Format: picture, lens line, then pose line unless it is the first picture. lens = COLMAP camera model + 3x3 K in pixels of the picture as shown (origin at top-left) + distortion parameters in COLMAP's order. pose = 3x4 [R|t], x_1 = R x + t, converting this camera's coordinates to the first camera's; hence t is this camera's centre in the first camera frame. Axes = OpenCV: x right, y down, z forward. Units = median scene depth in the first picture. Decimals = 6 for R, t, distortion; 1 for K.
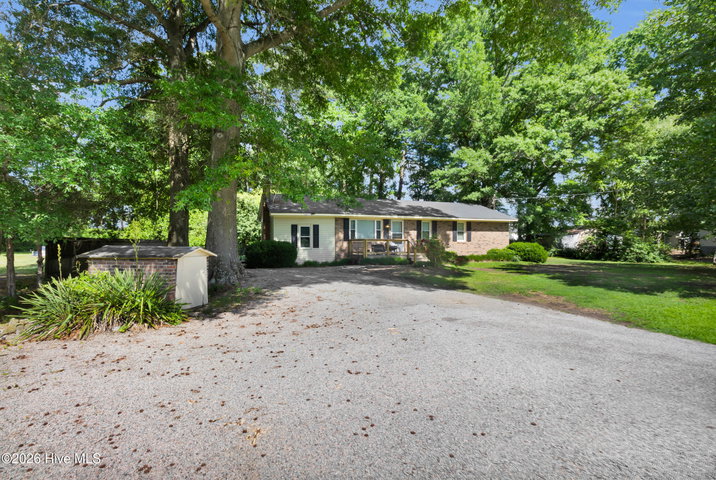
lens RADIAL K [[333.8, 0, 358.0], [0, 333.8, 240.0], [0, 0, 1]] dist [0.002566, -0.000029]
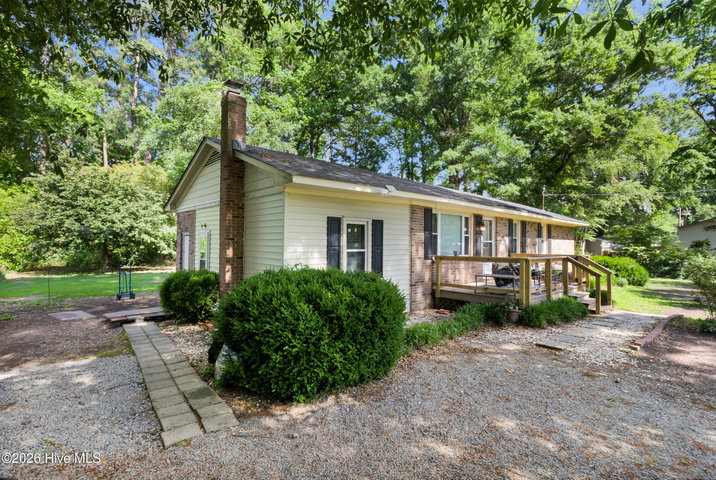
lens RADIAL K [[333.8, 0, 358.0], [0, 333.8, 240.0], [0, 0, 1]] dist [0.002566, -0.000029]
pose [[0.930645, 0.013252, 0.365683, -0.255318], [-0.009536, 0.999883, -0.011967, -0.015405], [-0.365798, 0.007650, 0.930663, 0.567228]]
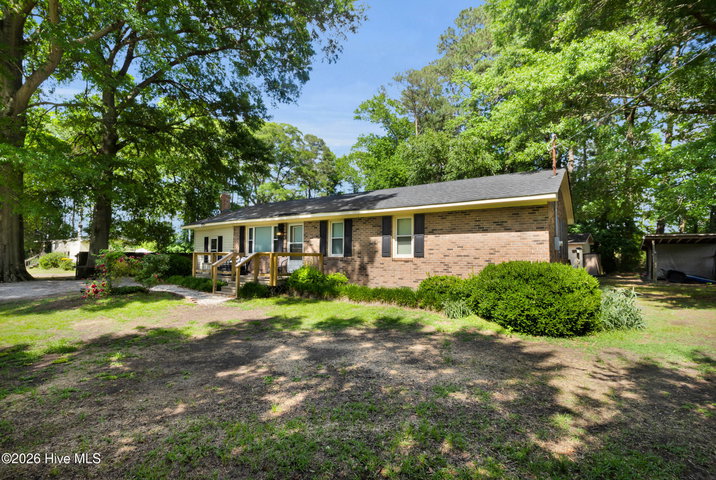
lens RADIAL K [[333.8, 0, 358.0], [0, 333.8, 240.0], [0, 0, 1]] dist [0.002566, -0.000029]
pose [[0.555876, -0.028782, -0.830767, 0.699548], [0.001696, 0.999438, -0.033490, -0.004391], [0.831264, 0.017207, 0.555612, 0.716997]]
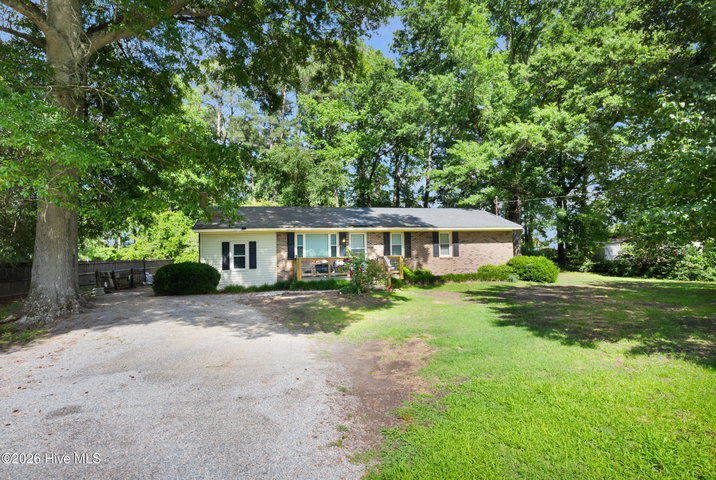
lens RADIAL K [[365.8, 0, 358.0], [0, 365.8, 240.0], [0, 0, 1]] dist [-0.003283, 0.000108]
pose [[0.989935, -0.025833, -0.139146, 0.235535], [0.021384, 0.999214, -0.033369, -0.011398], [0.139899, 0.030057, 0.989710, 0.105510]]
